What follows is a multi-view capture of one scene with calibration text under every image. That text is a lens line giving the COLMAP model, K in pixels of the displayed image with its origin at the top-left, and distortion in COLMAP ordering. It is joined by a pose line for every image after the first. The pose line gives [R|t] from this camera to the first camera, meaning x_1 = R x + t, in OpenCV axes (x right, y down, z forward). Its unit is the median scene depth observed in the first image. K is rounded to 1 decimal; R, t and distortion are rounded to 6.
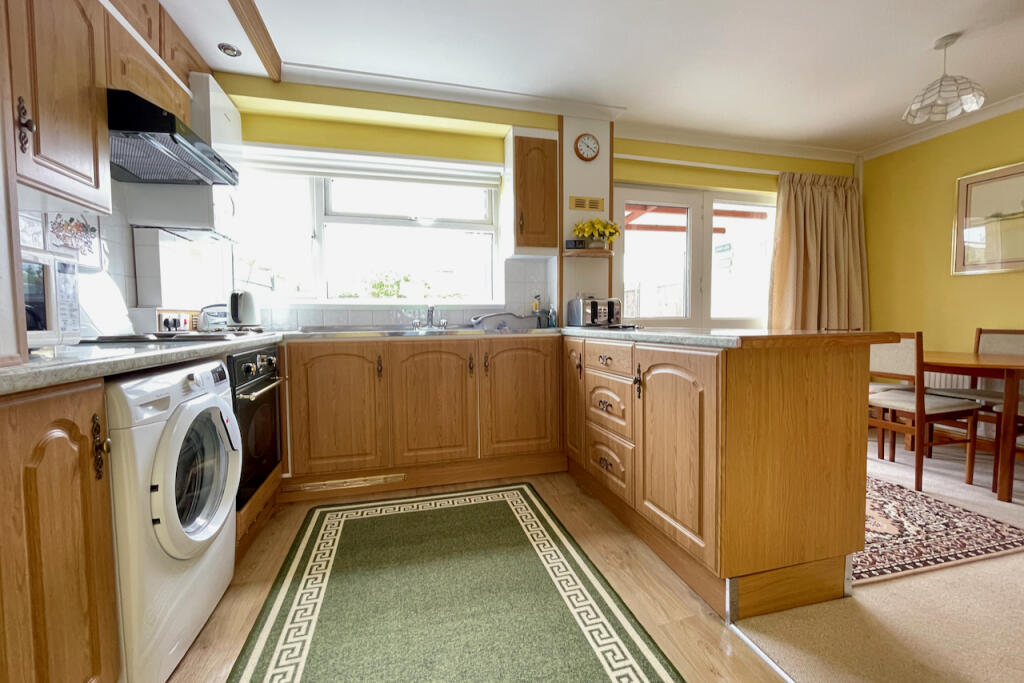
lens RADIAL K [[415.0, 0, 510.4], [0, 415.0, 340.2], [0, 0, 1]] dist [0.000178, 0.000152]
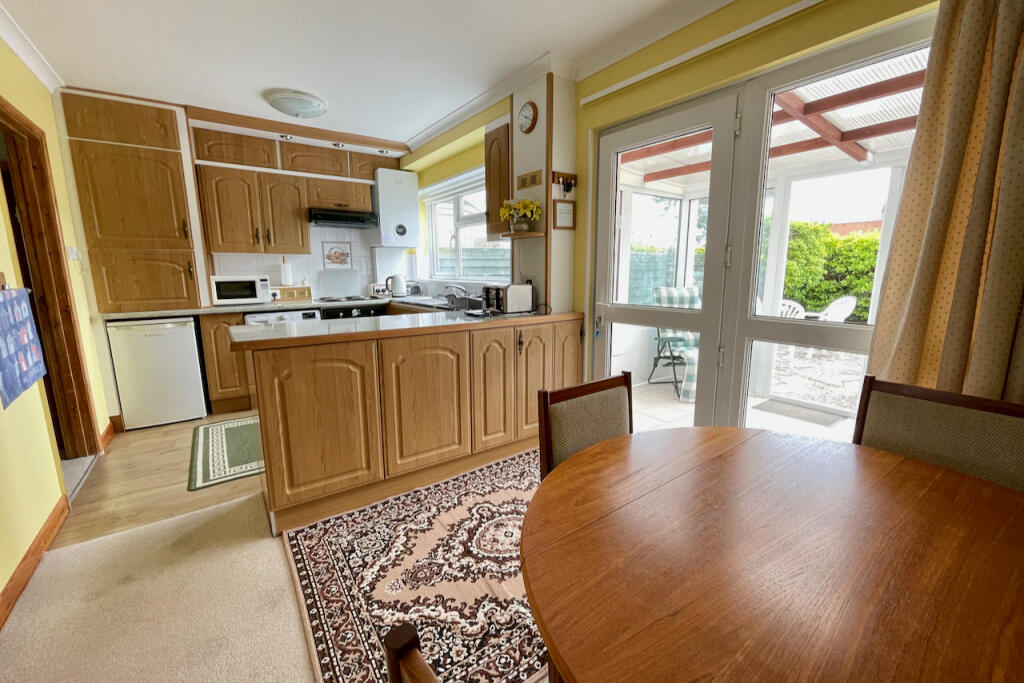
lens RADIAL K [[415.0, 0, 513.6], [0, 415.0, 341.3], [0, 0, 1]] dist [0.000178, 0.000152]
pose [[0.366450, 0.168635, -0.915028, 1.206794], [-0.044495, 0.985489, 0.163801, -0.136139], [0.929373, -0.019310, 0.368636, 0.678391]]
